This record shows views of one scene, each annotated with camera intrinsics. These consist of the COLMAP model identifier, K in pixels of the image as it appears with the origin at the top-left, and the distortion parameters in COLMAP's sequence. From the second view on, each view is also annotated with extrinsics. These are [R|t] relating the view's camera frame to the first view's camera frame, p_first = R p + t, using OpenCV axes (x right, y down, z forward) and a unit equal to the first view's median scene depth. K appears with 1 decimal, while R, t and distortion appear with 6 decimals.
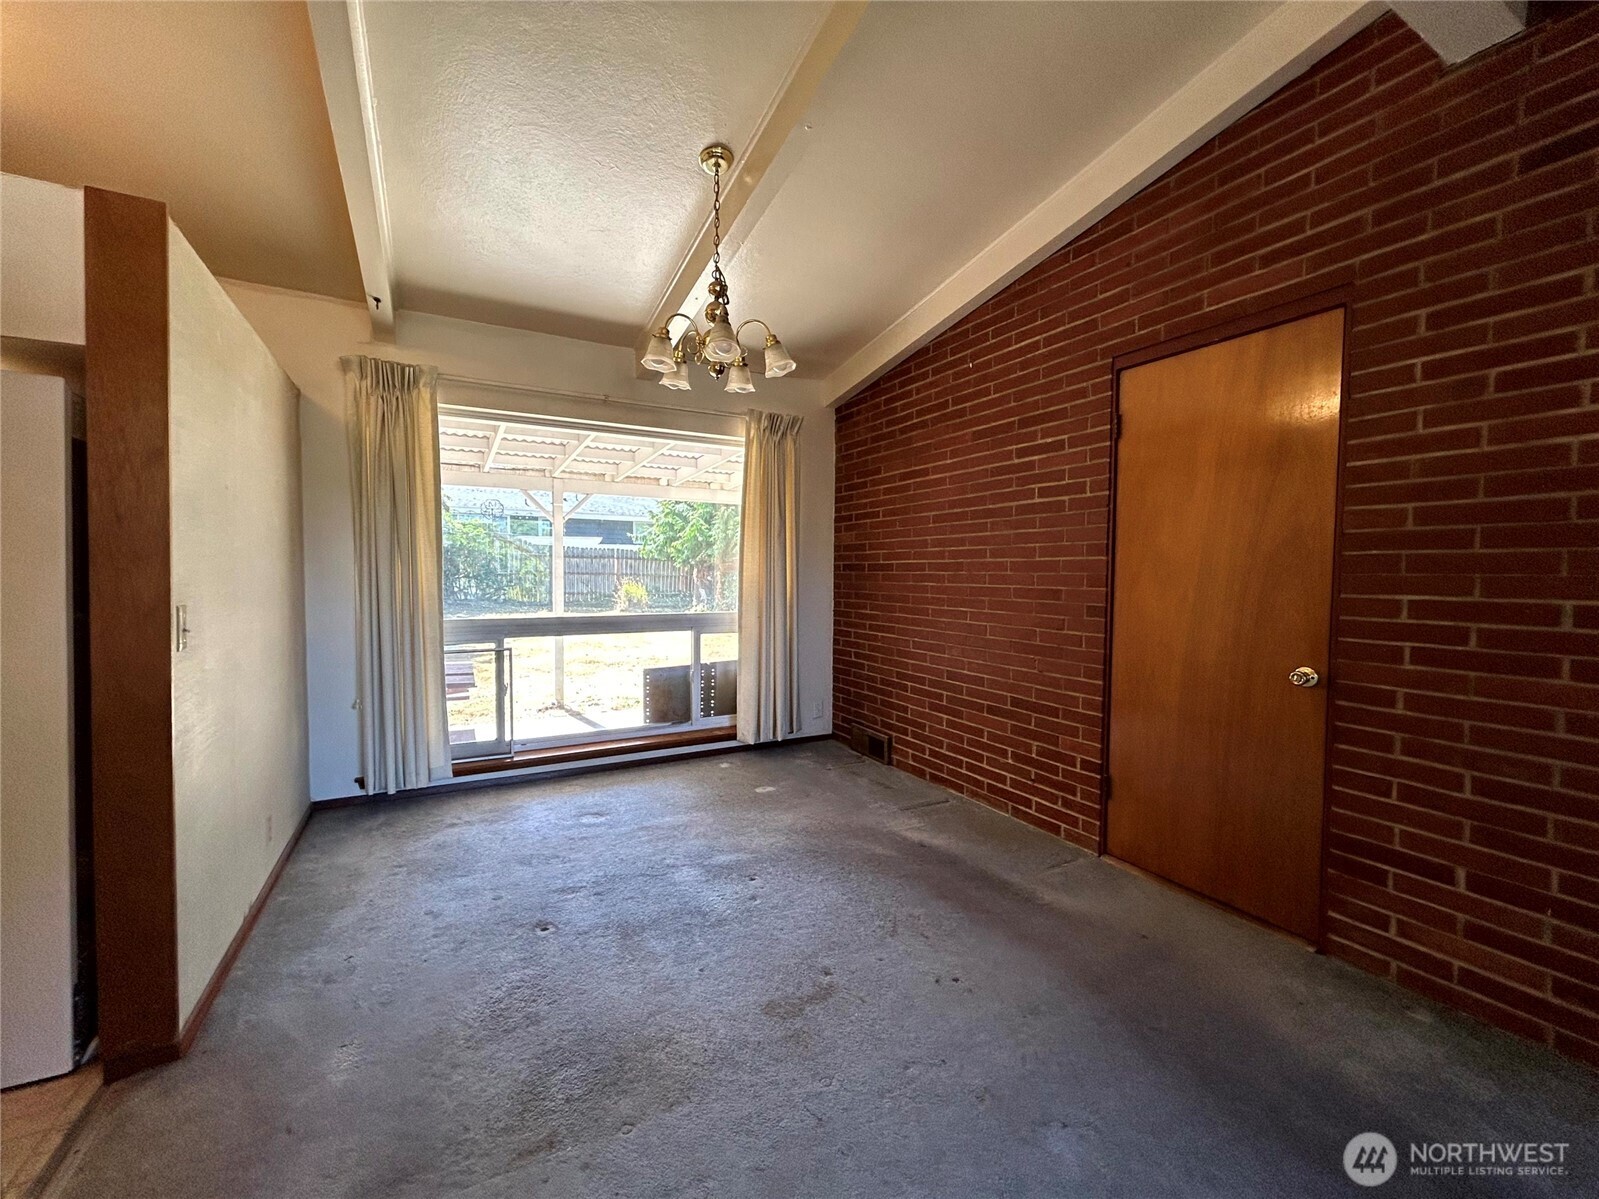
lens RADIAL K [[652.5, 0, 798.3], [0, 652.5, 596.3], [0, 0, 1]] dist [-0.000114, 0.001206]
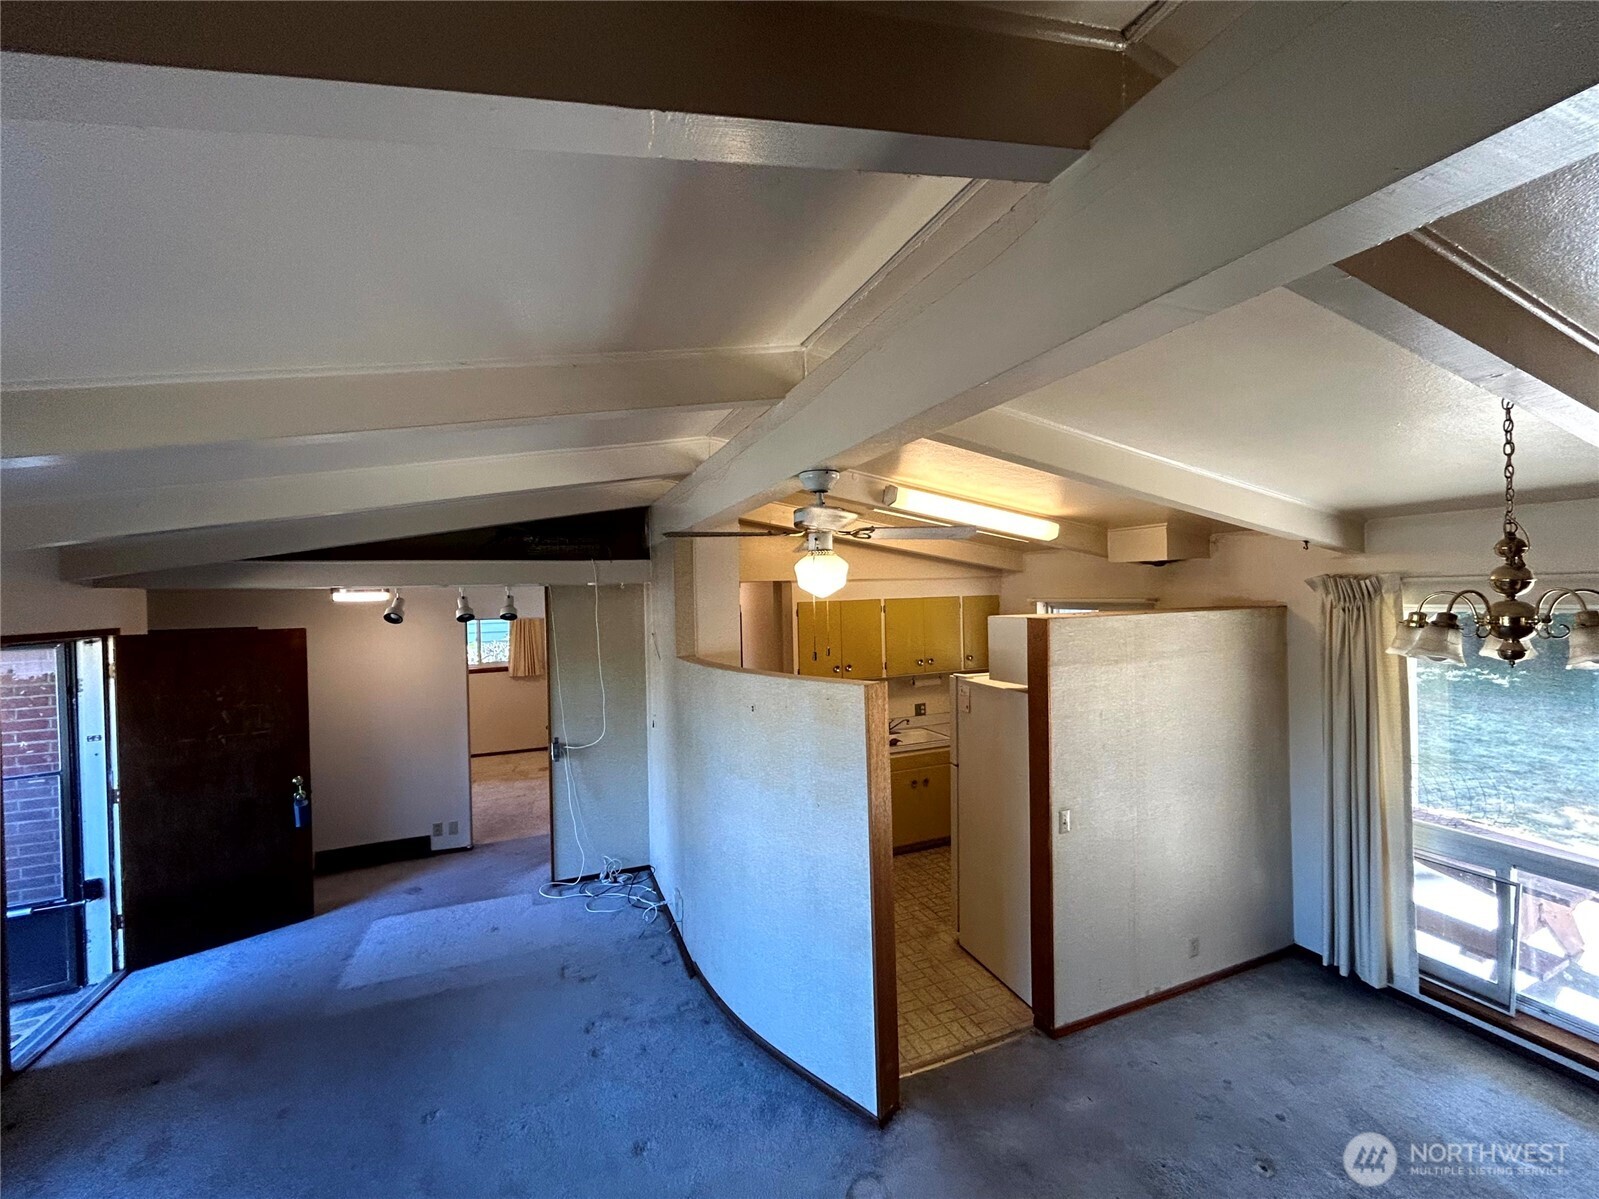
lens RADIAL K [[652.5, 0, 803.0], [0, 652.5, 597.8], [0, 0, 1]] dist [-0.000114, 0.001206]
pose [[-0.104956, 0.001255, -0.994476, 0.574980], [-0.014832, 0.999886, 0.002827, -0.328127], [0.994366, 0.015047, -0.104925, 0.222310]]
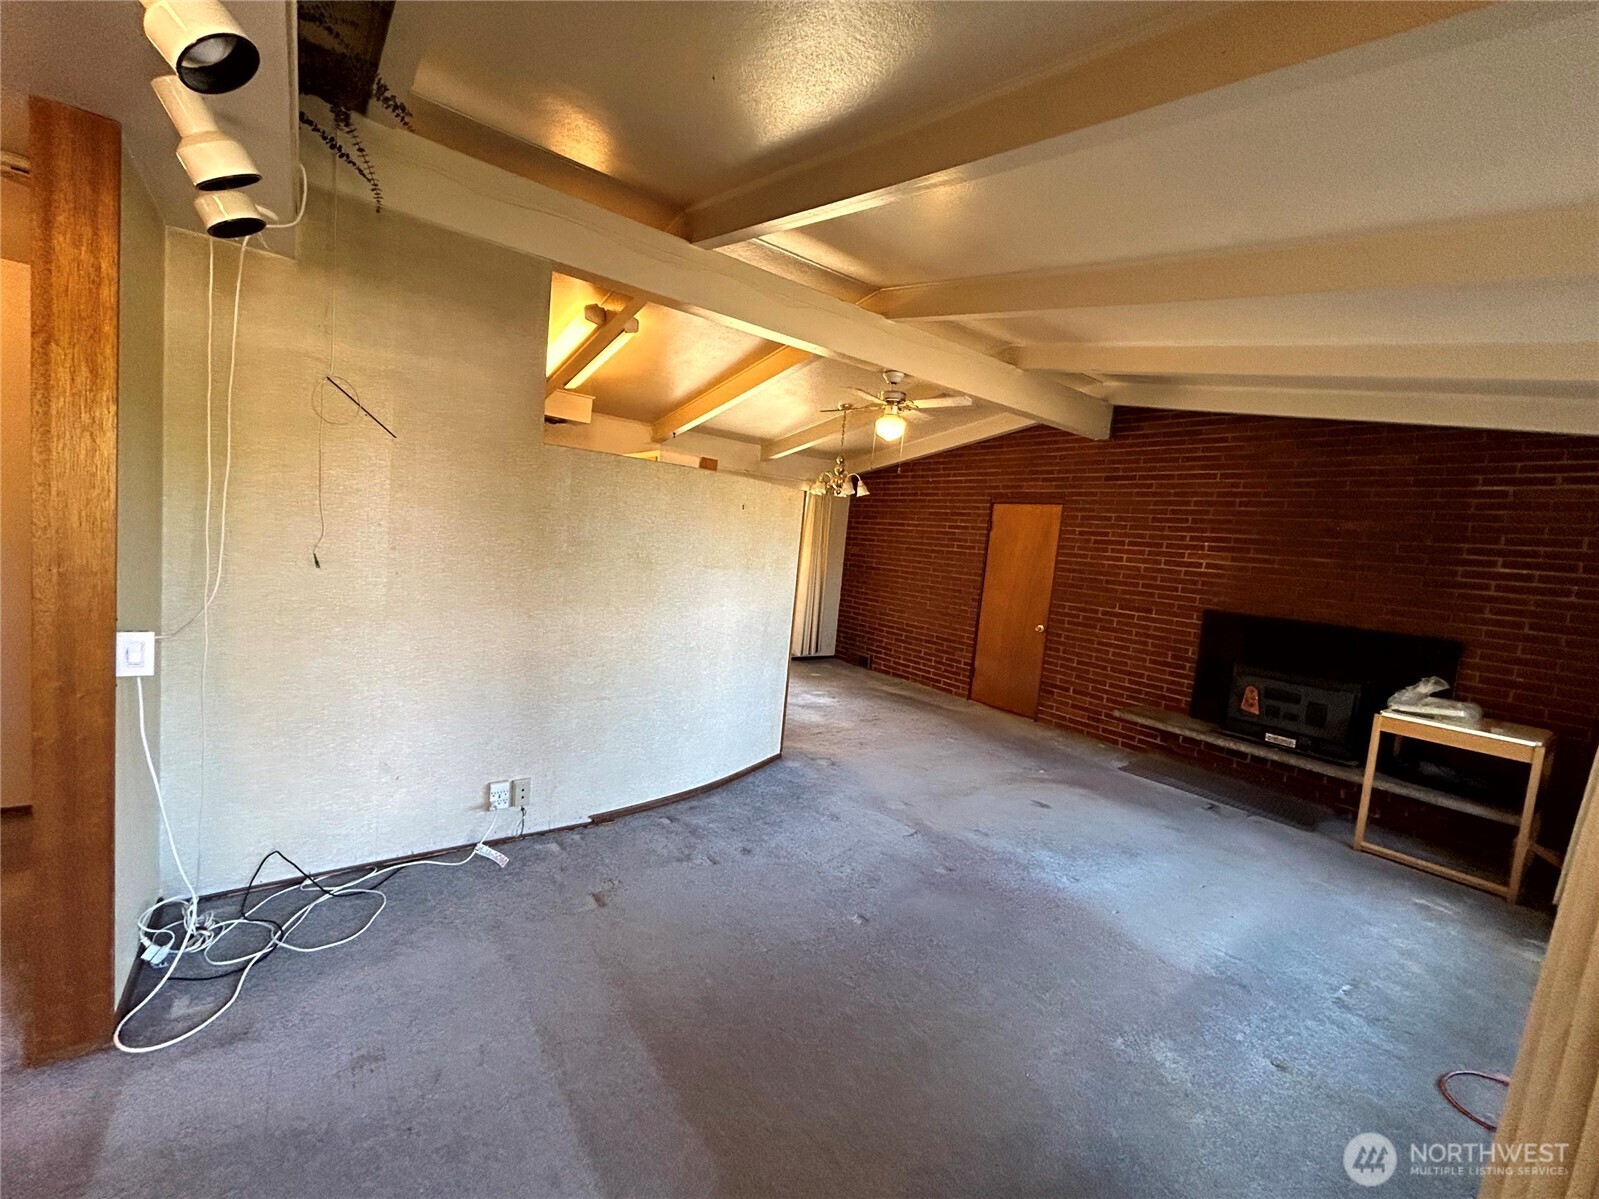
lens RADIAL K [[652.5, 0, 800.6], [0, 652.5, 596.0], [0, 0, 1]] dist [-0.000114, 0.001206]
pose [[0.985633, 0.069797, 0.153807, -0.502094], [-0.078063, 0.995774, 0.048369, -0.053136], [-0.149781, -0.059680, 0.986916, -1.166844]]
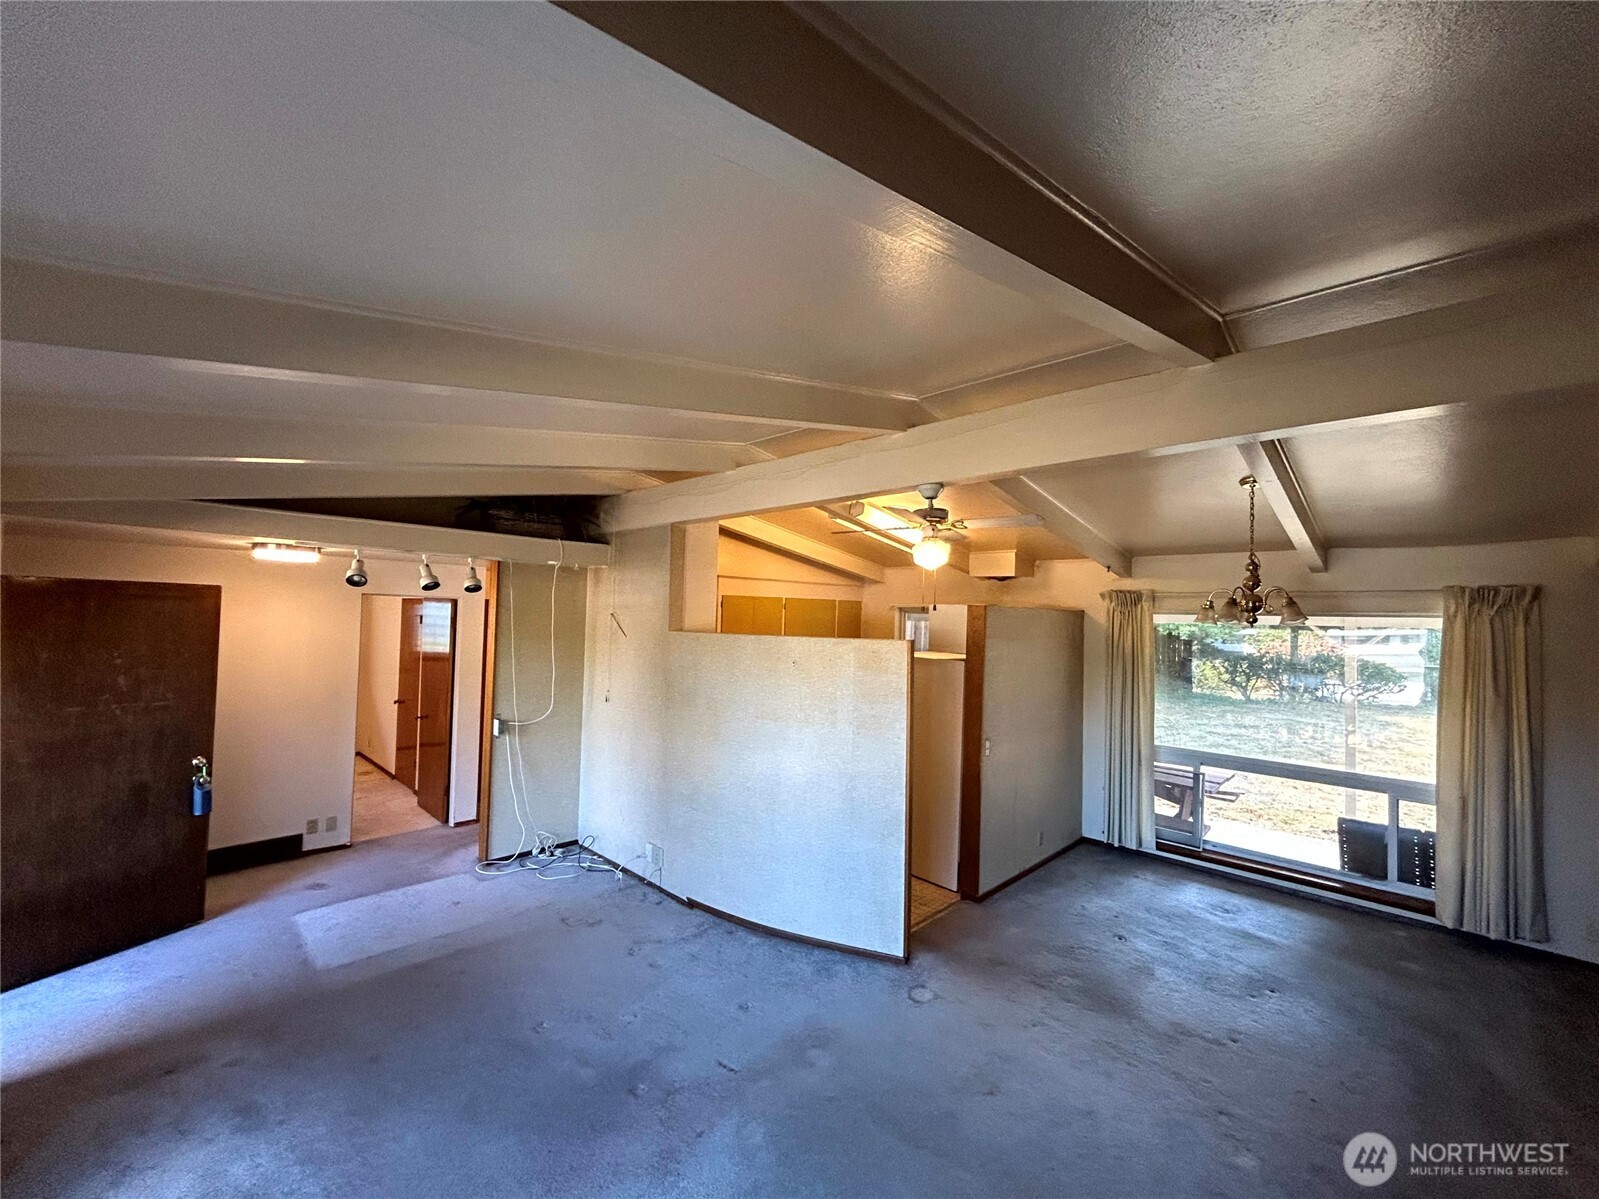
lens RADIAL K [[652.5, 0, 802.7], [0, 652.5, 597.7], [0, 0, 1]] dist [-0.000114, 0.001206]
pose [[0.296861, -0.028578, -0.954493, 0.800869], [-0.057695, 0.997189, -0.047800, -0.221040], [0.953176, 0.069260, 0.294378, -0.329468]]
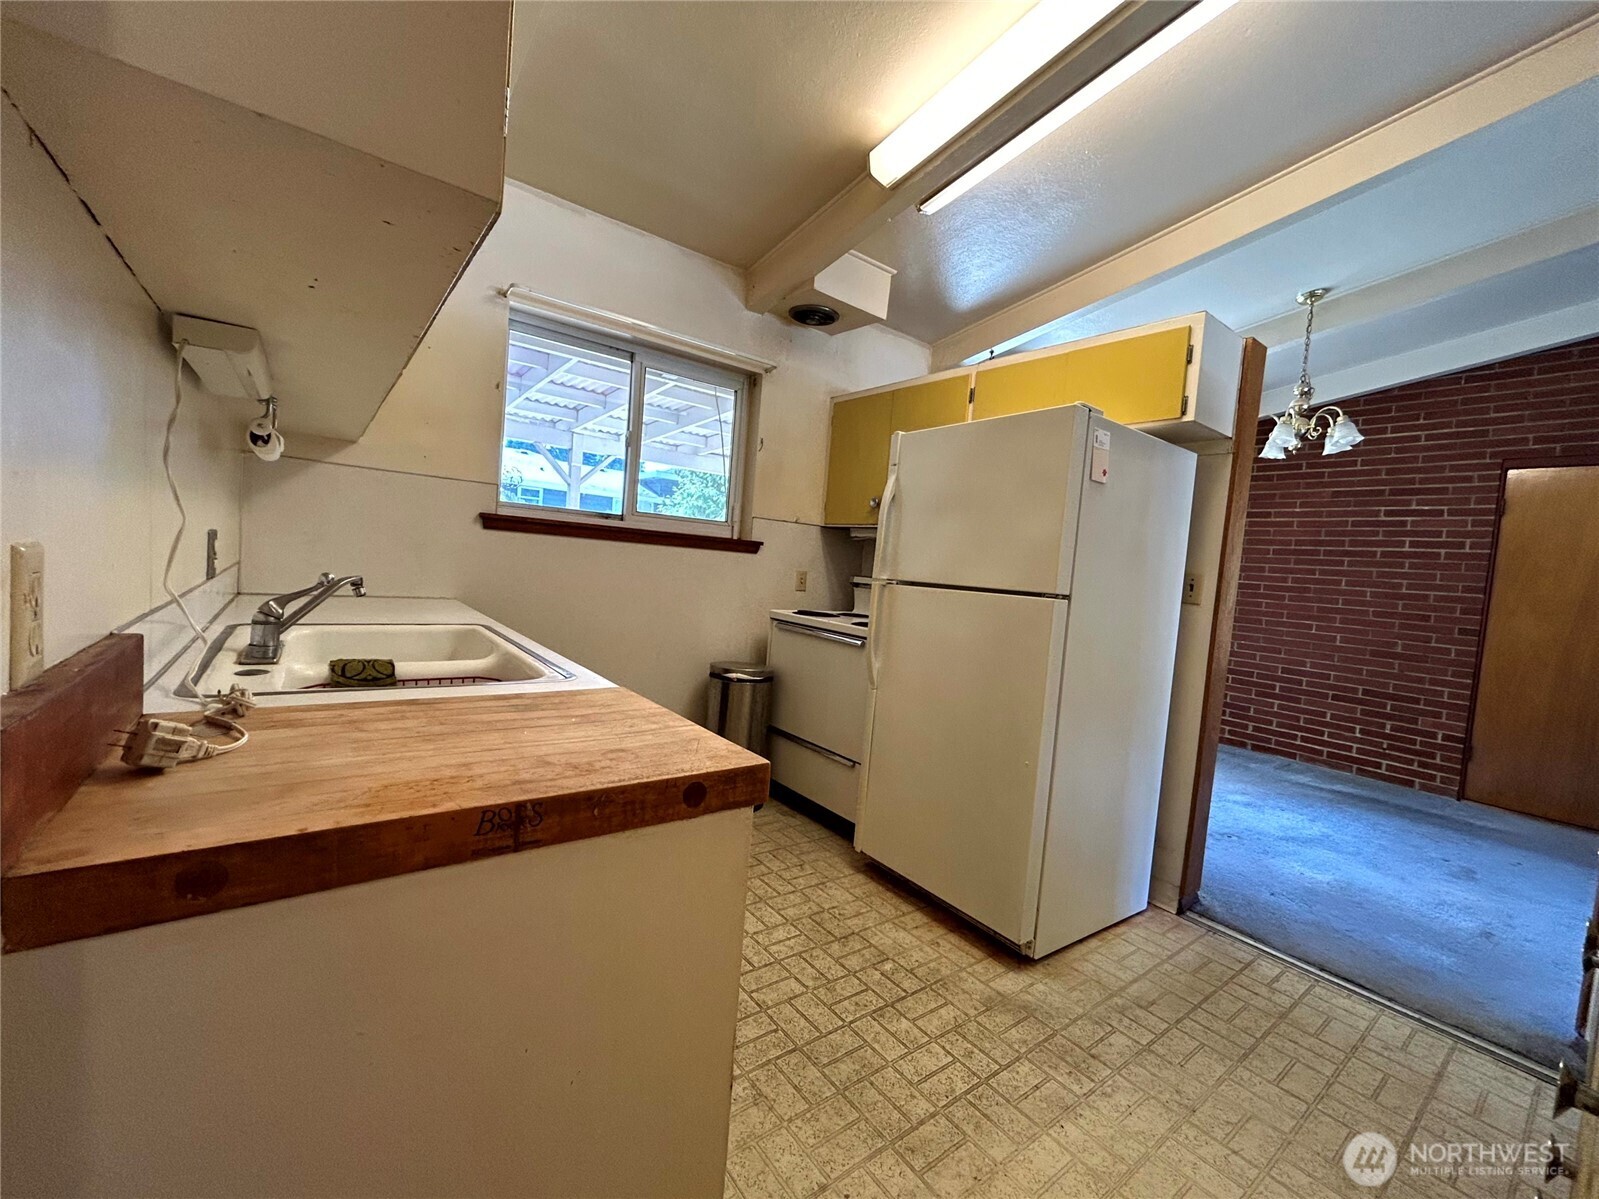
lens RADIAL K [[652.5, 0, 801.3], [0, 652.5, 594.5], [0, 0, 1]] dist [-0.000114, 0.001206]
pose [[0.985884, 0.062032, 0.155514, -1.114272], [-0.064929, 0.997797, 0.013611, 0.014499], [-0.154327, -0.023517, 0.987740, -0.180409]]
